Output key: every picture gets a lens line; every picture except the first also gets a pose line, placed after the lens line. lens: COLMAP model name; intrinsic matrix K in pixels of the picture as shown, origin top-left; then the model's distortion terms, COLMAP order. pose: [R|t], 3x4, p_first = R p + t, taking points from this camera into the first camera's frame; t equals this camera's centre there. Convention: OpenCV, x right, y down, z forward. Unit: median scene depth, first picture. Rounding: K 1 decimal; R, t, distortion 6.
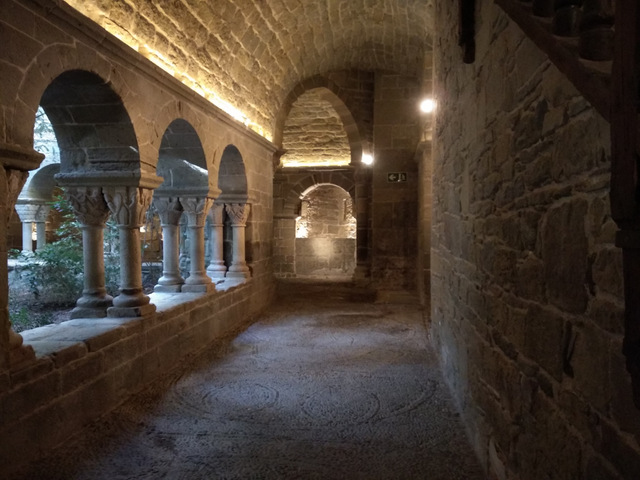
lens RADIAL K [[501.1, 0, 320.0], [0, 501.1, 240.0], [0, 0, 1]] dist [0.087391, -0.133291]
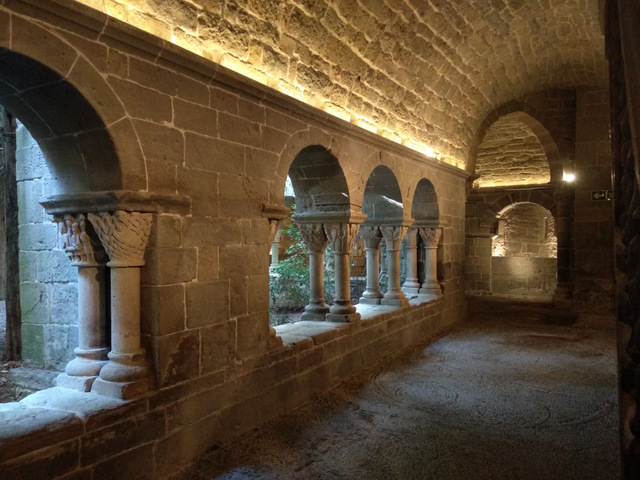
lens RADIAL K [[501.1, 0, 320.0], [0, 501.1, 240.0], [0, 0, 1]] dist [0.087391, -0.133291]
pose [[0.922043, 0.001533, -0.387084, 0.056563], [-0.011082, 0.999687, -0.022438, -0.022698], [0.386929, 0.024978, 0.921771, -0.167770]]
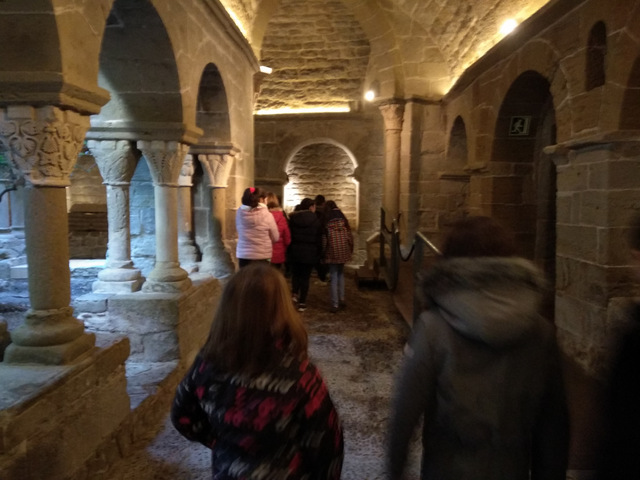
lens RADIAL K [[501.1, 0, 320.0], [0, 501.1, 240.0], [0, 0, 1]] dist [0.087391, -0.133291]
pose [[0.994679, 0.021396, 0.100775, -0.112026], [-0.029291, 0.996560, 0.077529, -0.014551], [-0.098769, -0.080068, 0.991884, 0.349603]]
